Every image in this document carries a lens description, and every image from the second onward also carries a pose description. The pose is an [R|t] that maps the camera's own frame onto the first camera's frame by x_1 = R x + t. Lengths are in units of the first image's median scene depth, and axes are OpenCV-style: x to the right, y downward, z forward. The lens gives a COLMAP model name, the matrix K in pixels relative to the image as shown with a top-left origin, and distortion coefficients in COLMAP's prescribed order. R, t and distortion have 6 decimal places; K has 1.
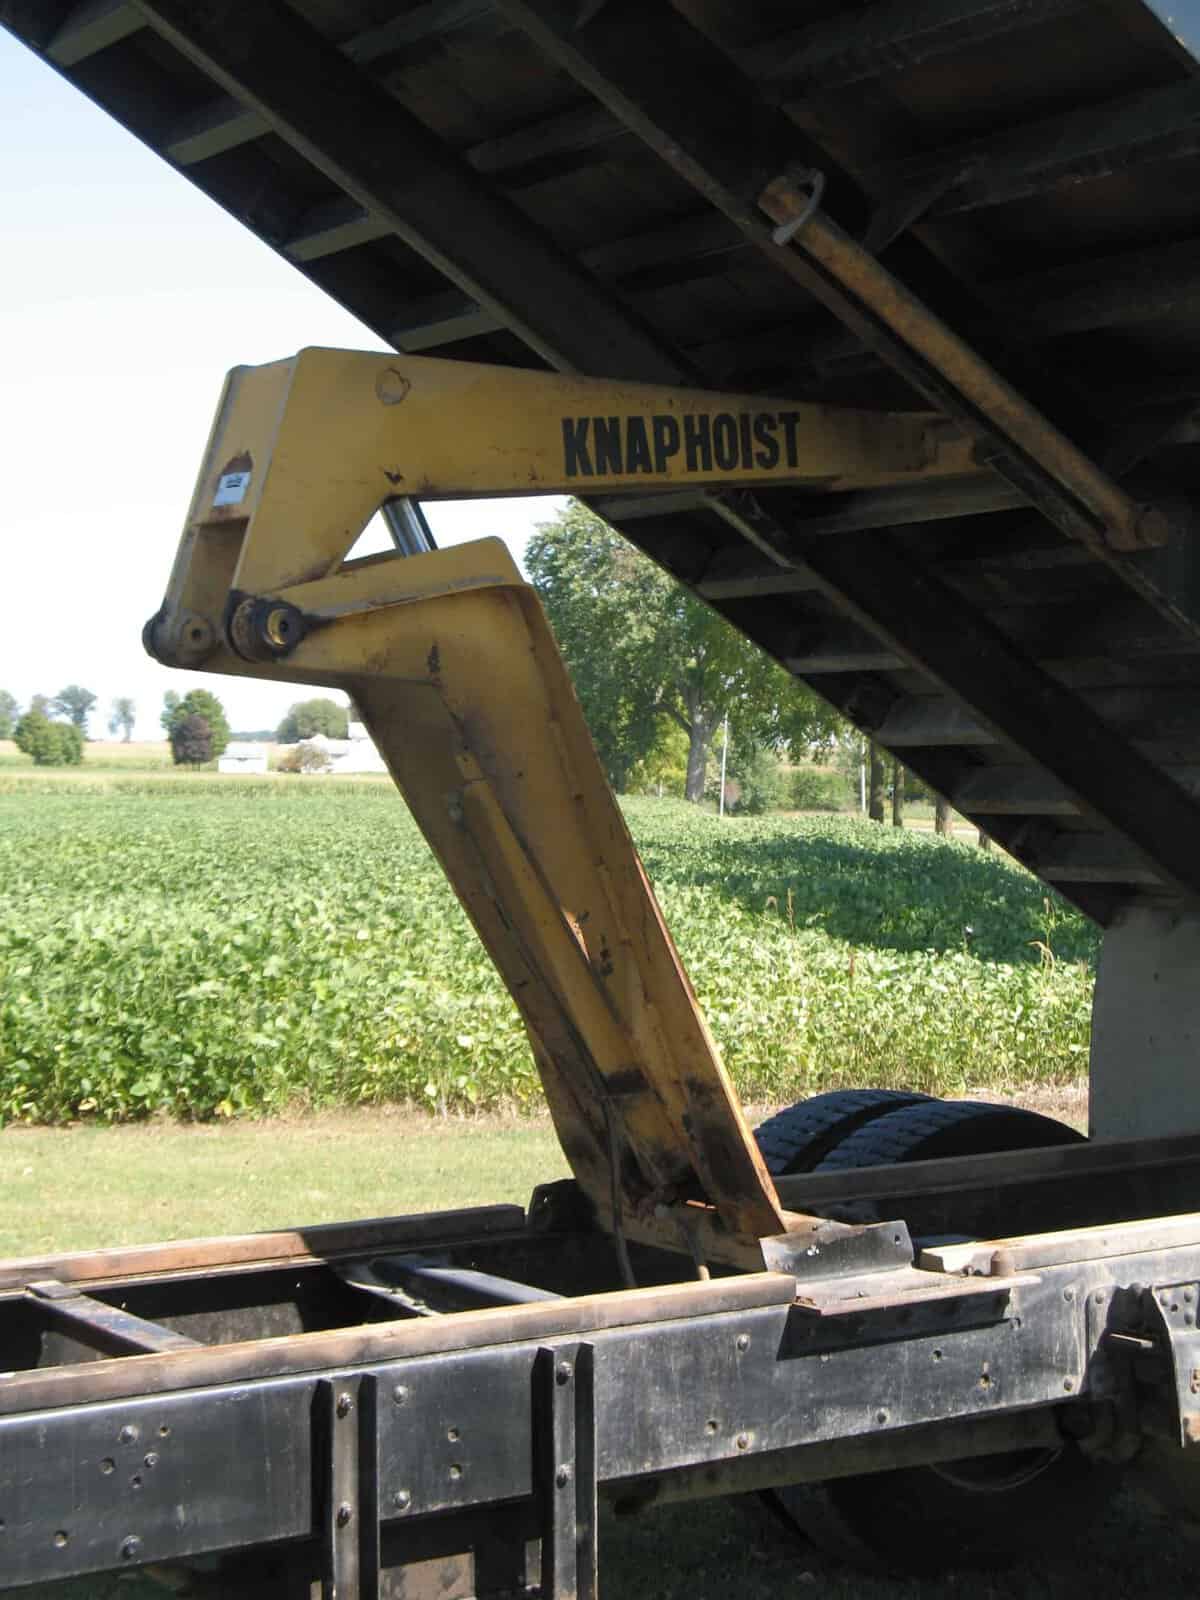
lens RADIAL K [[2781.4, 0, 600.0], [0, 2781.4, 800.0], [0, 0, 1]] dist [-0.057964, 0.300157]
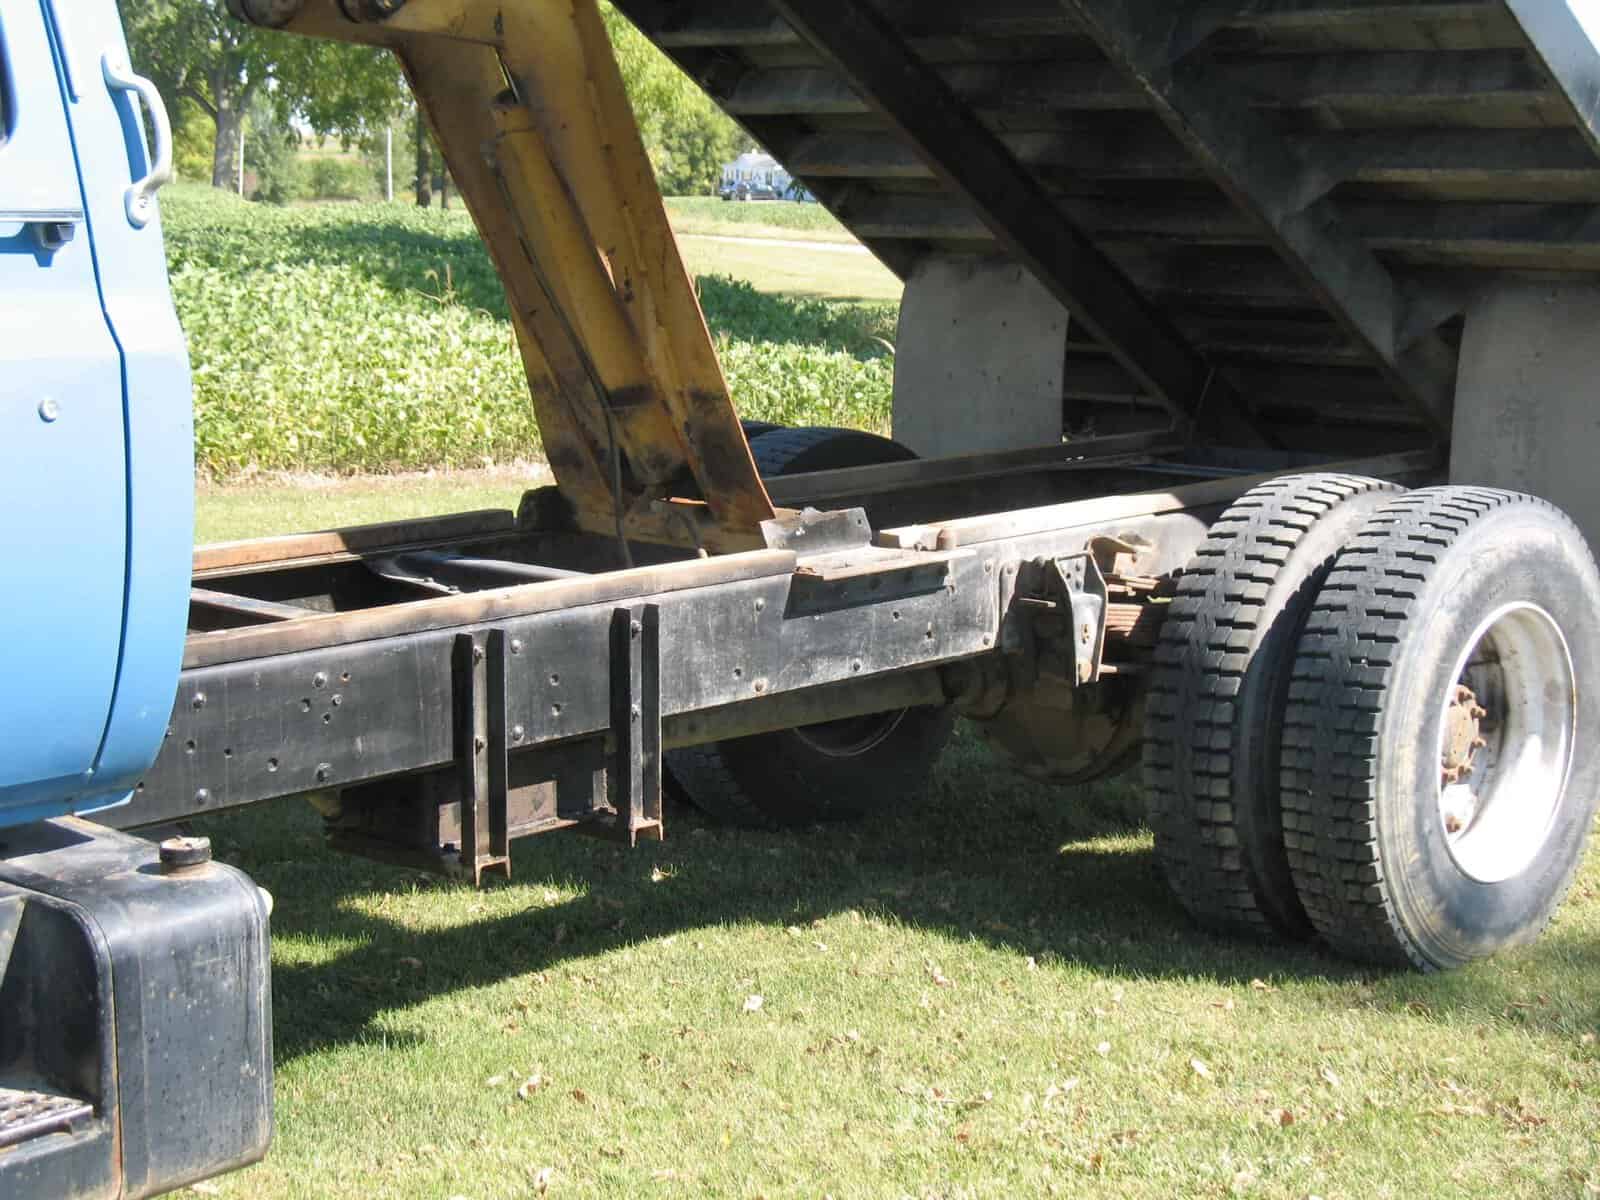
lens RADIAL K [[2781.4, 0, 800.0], [0, 2781.4, 600.0], [0, 0, 1]] dist [-0.057964, 0.300157]
pose [[0.970355, -0.028711, 0.239972, -0.207957], [-0.006562, 0.989423, 0.144913, 0.016974], [-0.241594, -0.142192, 0.959903, -0.154751]]
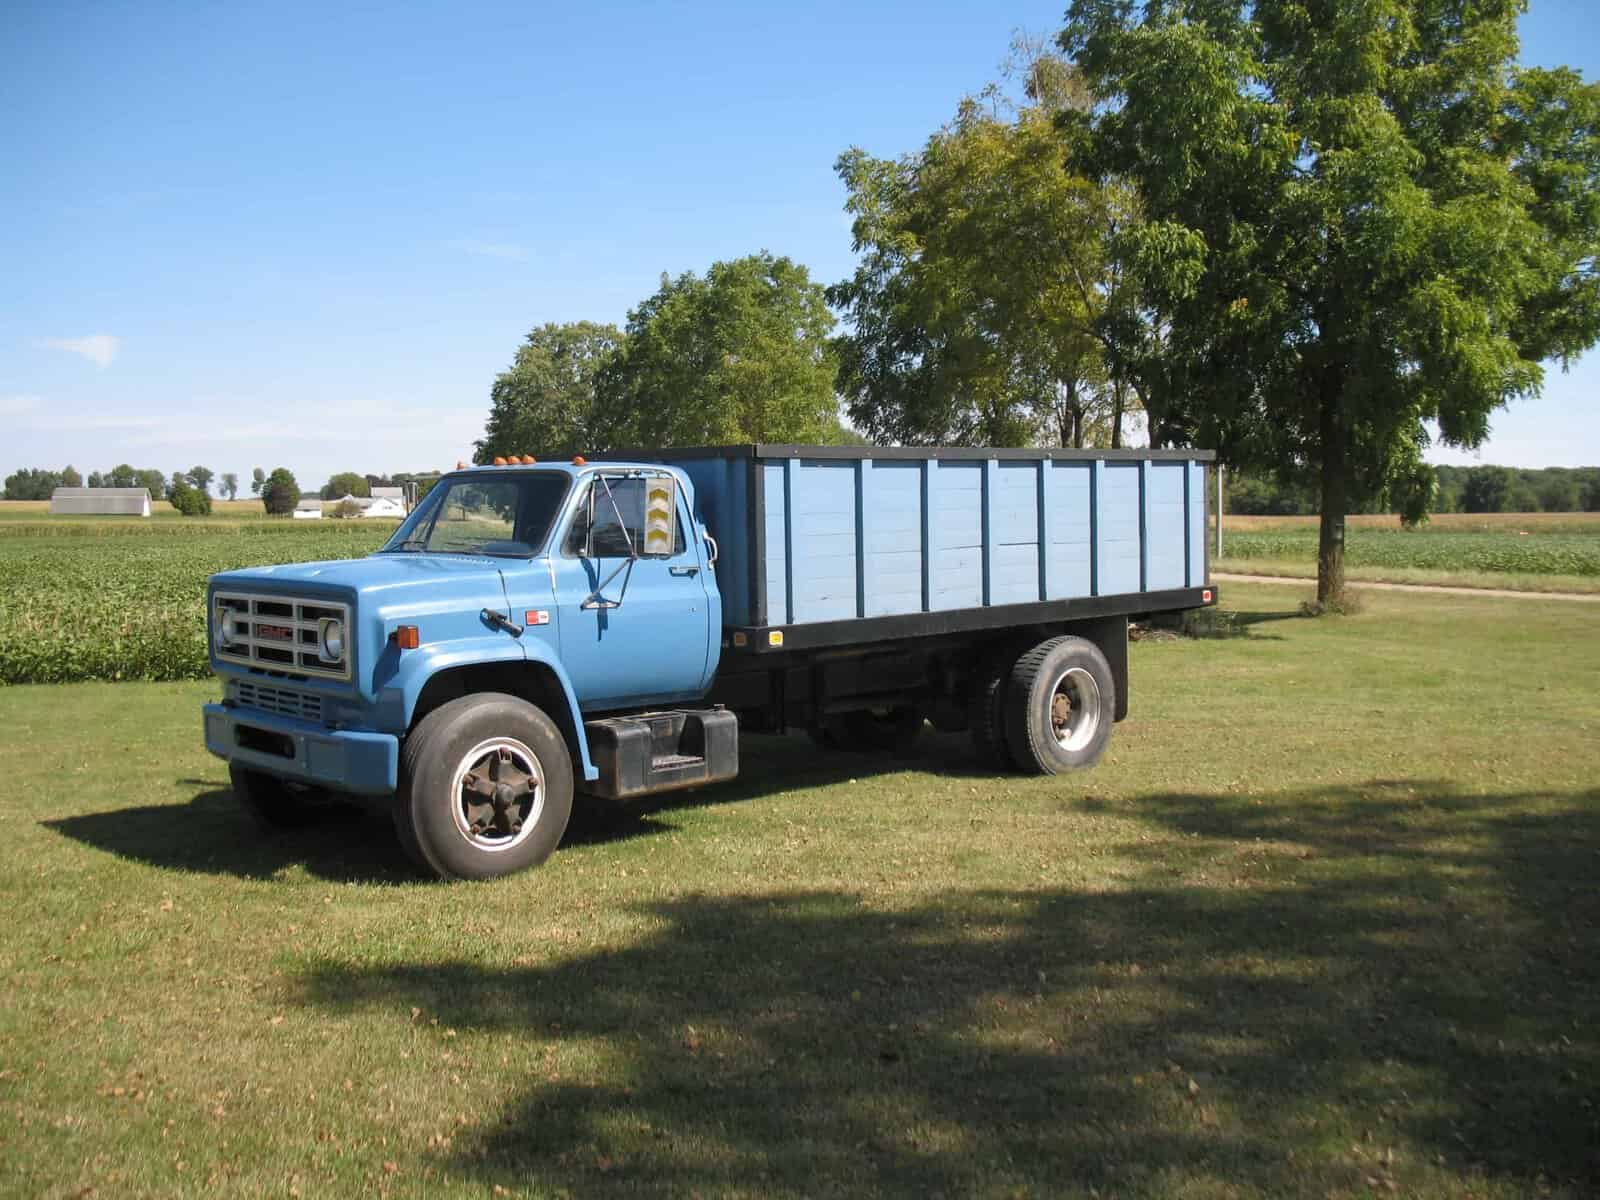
lens RADIAL K [[1640.4, 0, 800.0], [0, 1640.4, 600.0], [0, 0, 1]] dist [-0.143494, 0.052700]
pose [[0.984856, -0.020484, 0.172162, -0.447869], [0.012966, 0.998917, 0.044681, -0.026745], [-0.172891, -0.041772, 0.984055, -1.451190]]
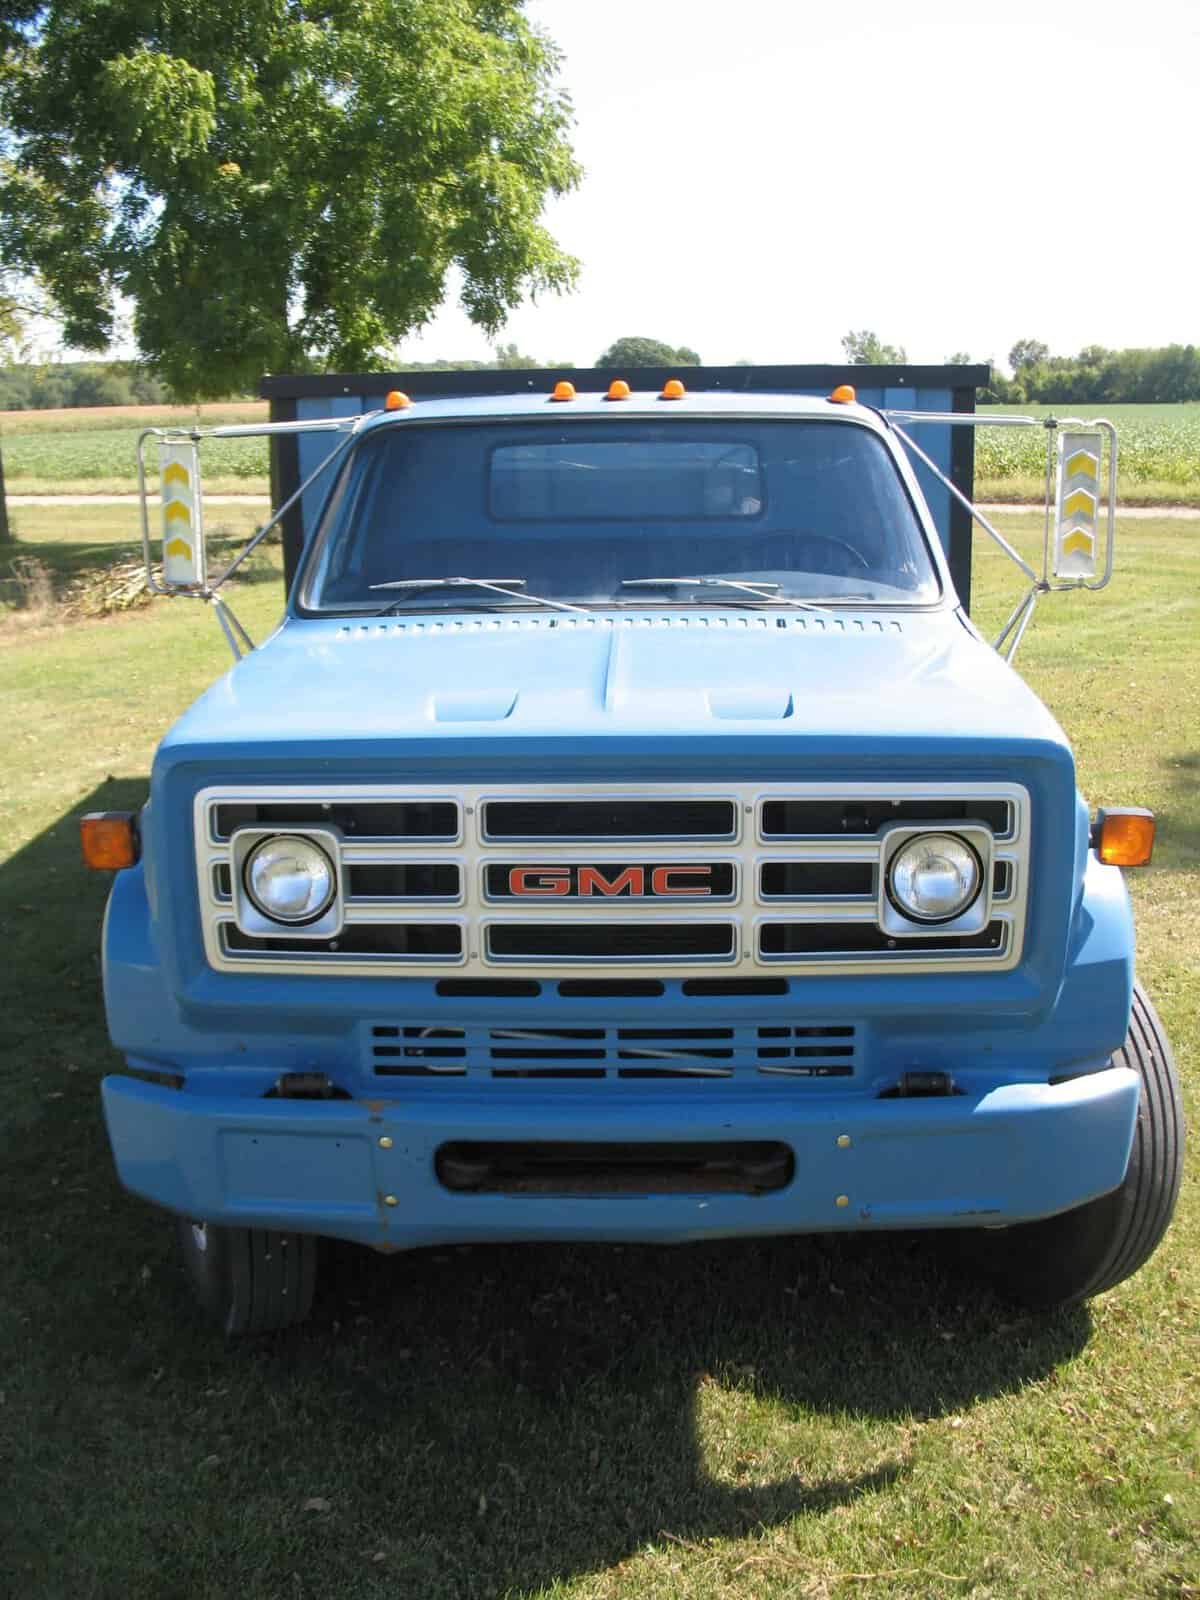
lens RADIAL K [[1640.4, 0, 600.0], [0, 1640.4, 800.0], [0, 0, 1]] dist [-0.143494, 0.052700]
pose [[0.574270, -0.216274, 0.789581, -1.281104], [0.030299, 0.969428, 0.243500, -0.115963], [-0.818105, -0.115911, 0.563266, 0.145261]]
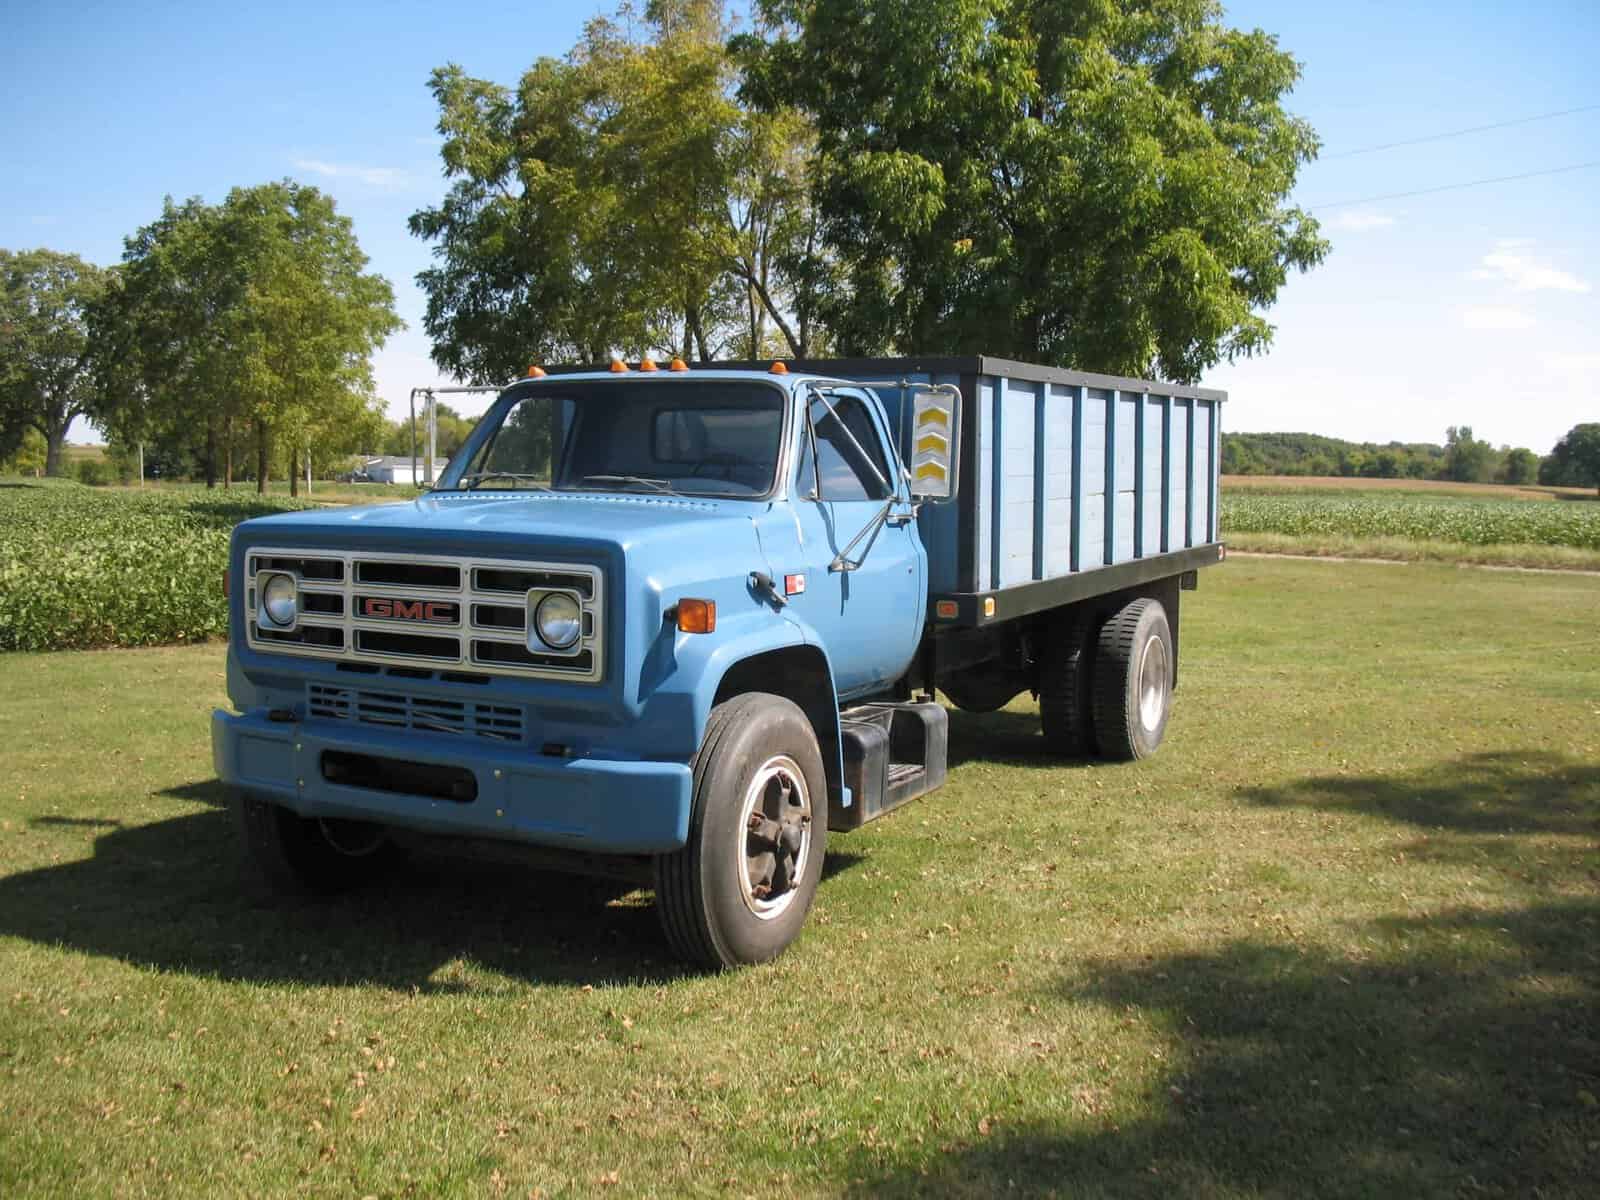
lens RADIAL K [[1640.4, 0, 800.0], [0, 1640.4, 600.0], [0, 0, 1]] dist [-0.143494, 0.052700]
pose [[0.875322, -0.034513, 0.482308, -1.072098], [-0.001953, 0.997189, 0.074901, -0.013504], [-0.483537, -0.066504, 0.872794, -0.710269]]
